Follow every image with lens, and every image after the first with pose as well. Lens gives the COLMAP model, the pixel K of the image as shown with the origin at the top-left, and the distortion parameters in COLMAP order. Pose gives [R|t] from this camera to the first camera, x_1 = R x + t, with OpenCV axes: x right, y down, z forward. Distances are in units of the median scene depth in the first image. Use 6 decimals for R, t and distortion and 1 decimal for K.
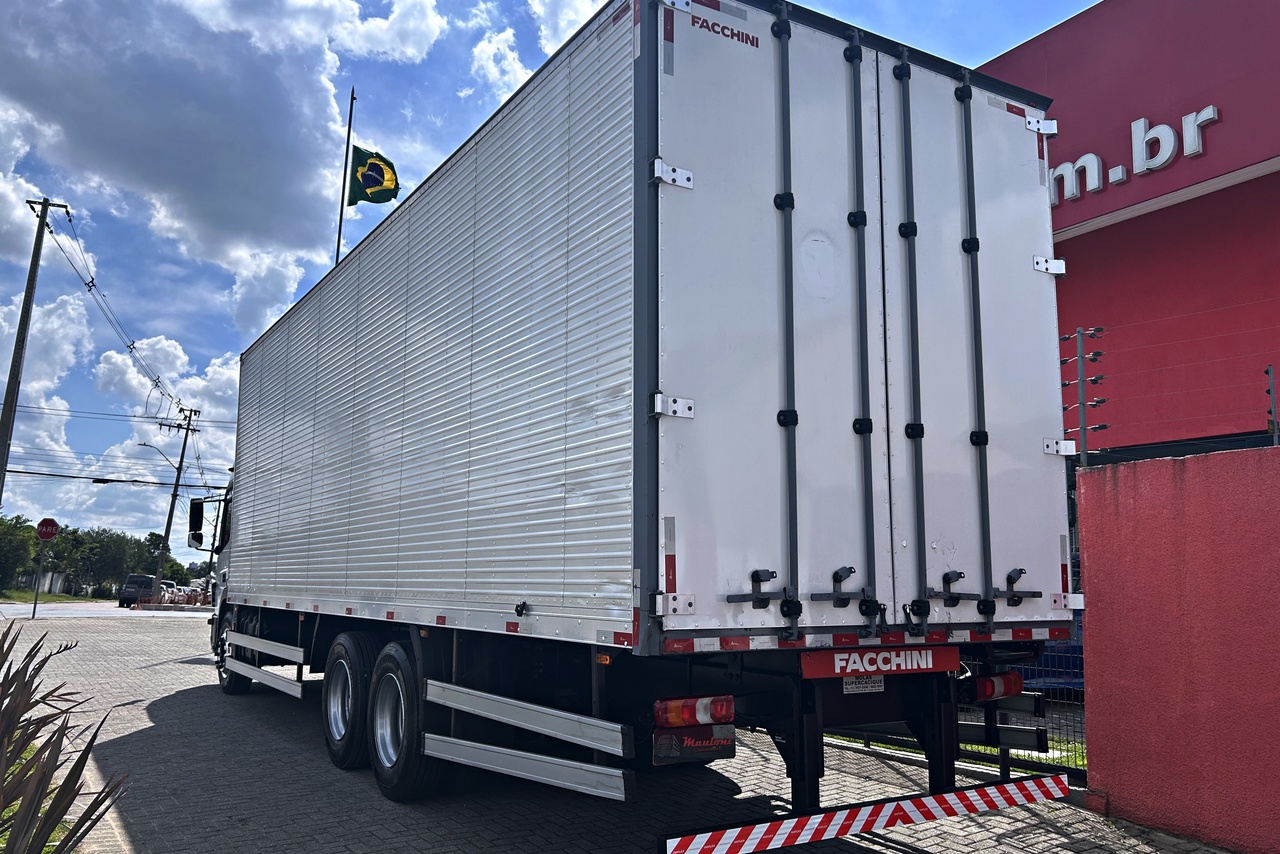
lens RADIAL K [[1011.3, 0, 640.0], [0, 1011.3, 427.0], [0, 0, 1]] dist [0.011674, -0.003769]
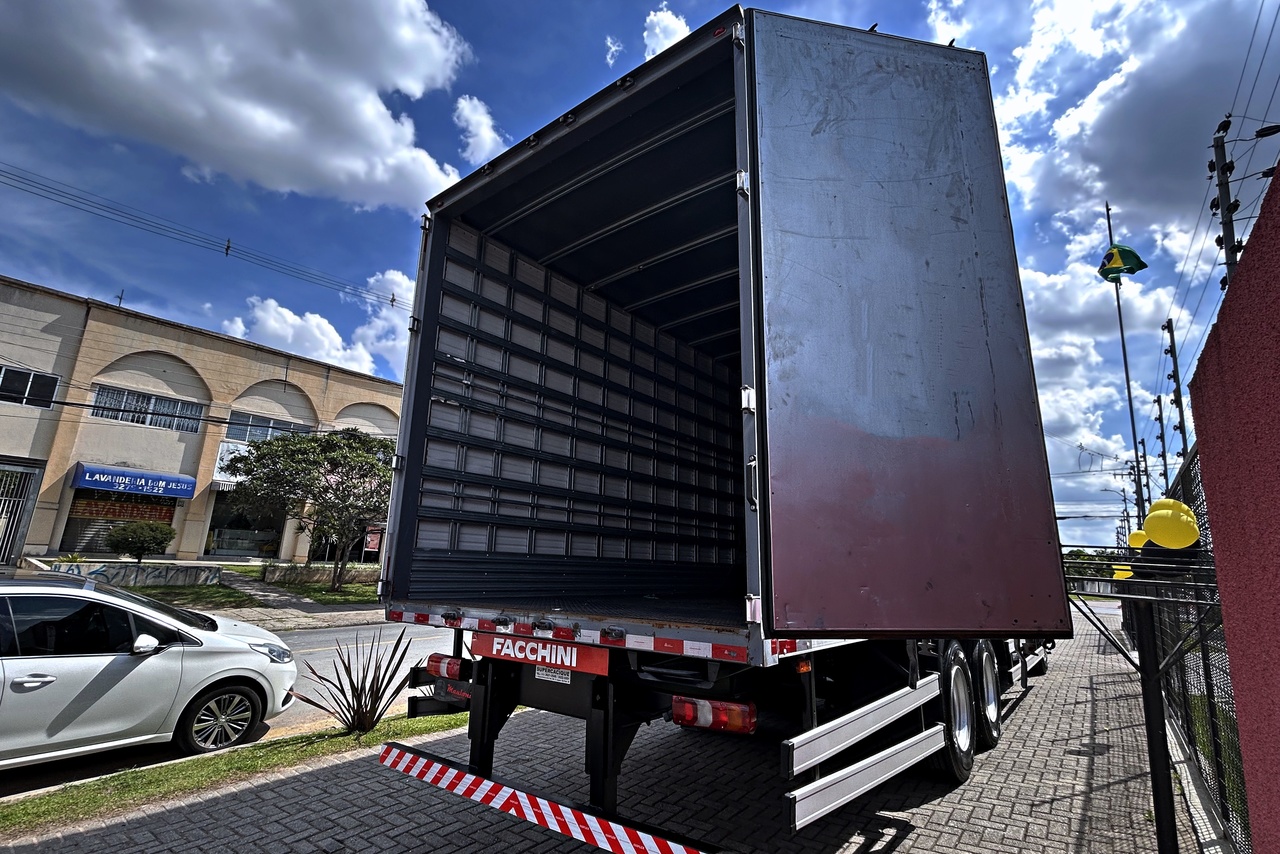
lens RADIAL K [[598.2, 0, 640.0], [0, 598.2, 427.0], [0, 0, 1]] dist [-0.002826, 0.005511]
pose [[0.347373, -0.222702, -0.910898, 0.653809], [0.122671, 0.973834, -0.191308, 0.095256], [0.929669, -0.045285, 0.365603, 0.628097]]
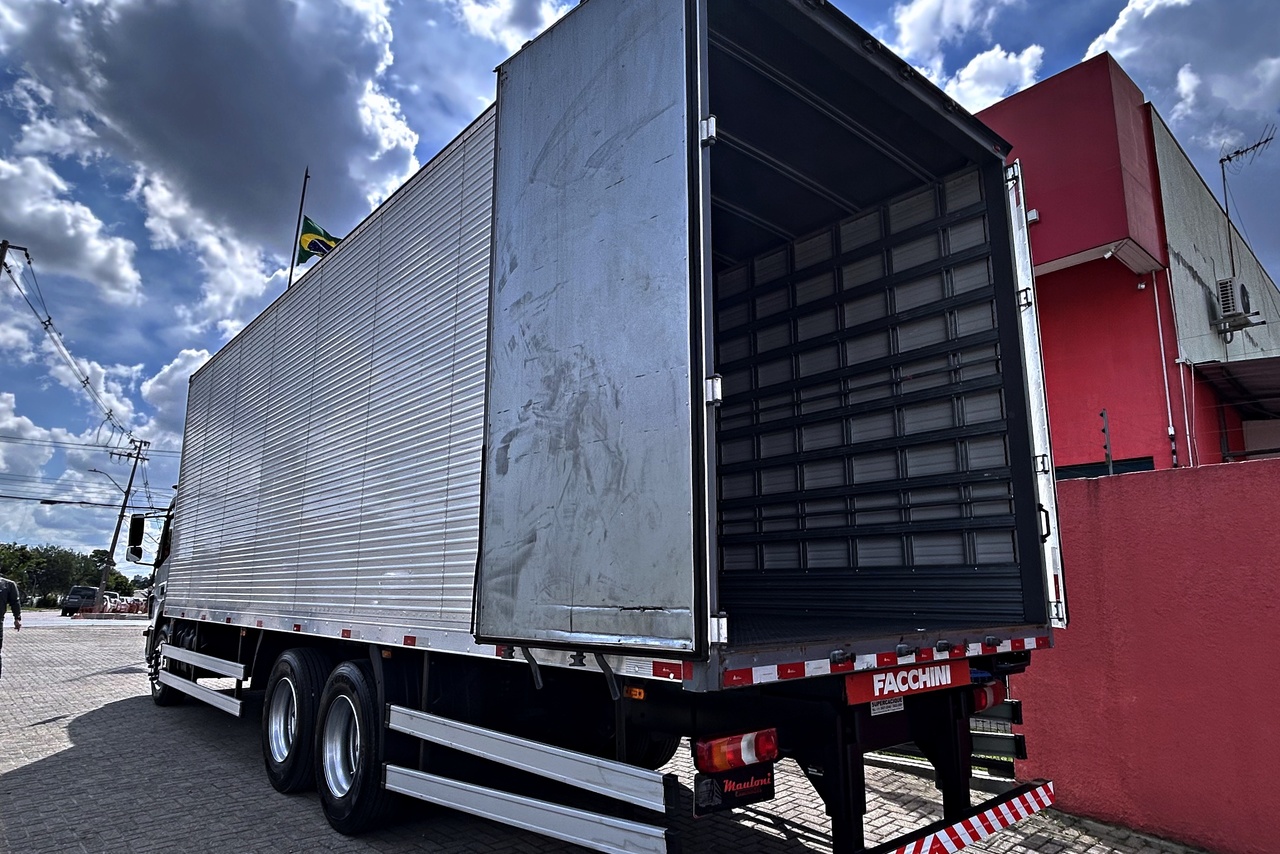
lens RADIAL K [[782.7, 0, 671.6], [0, 782.7, 426.2], [0, 0, 1]] dist [-0.031293, 0.021073]
pose [[0.983352, 0.027609, 0.179599, -0.084117], [-0.017947, 0.998314, -0.055204, 0.027769], [-0.180820, 0.051062, 0.982190, 0.223390]]
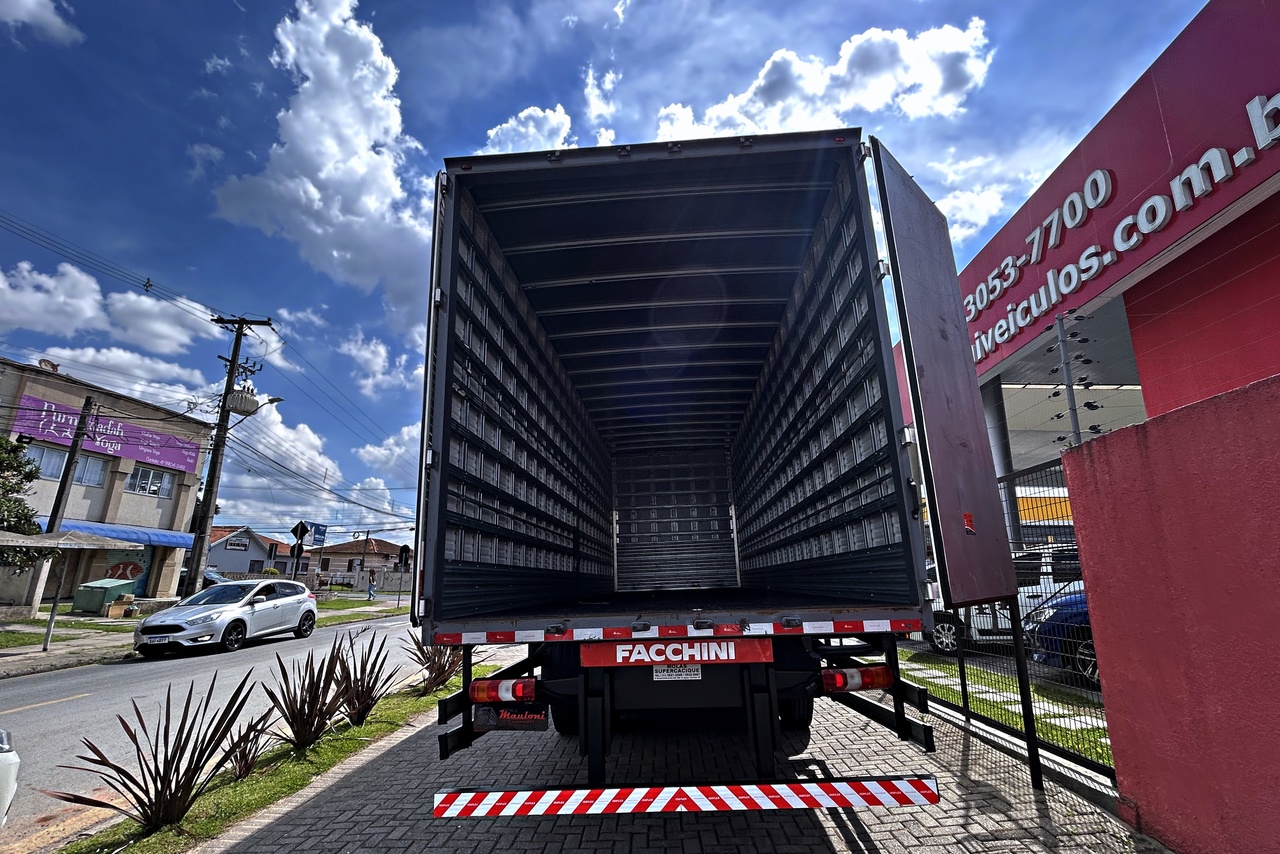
lens RADIAL K [[598.2, 0, 640.0], [0, 598.2, 427.0], [0, 0, 1]] dist [-0.002826, 0.005511]
pose [[0.823096, -0.176671, -0.539723, 0.435927], [0.122571, 0.983245, -0.134928, 0.049518], [0.554518, 0.044904, 0.830959, 0.293824]]
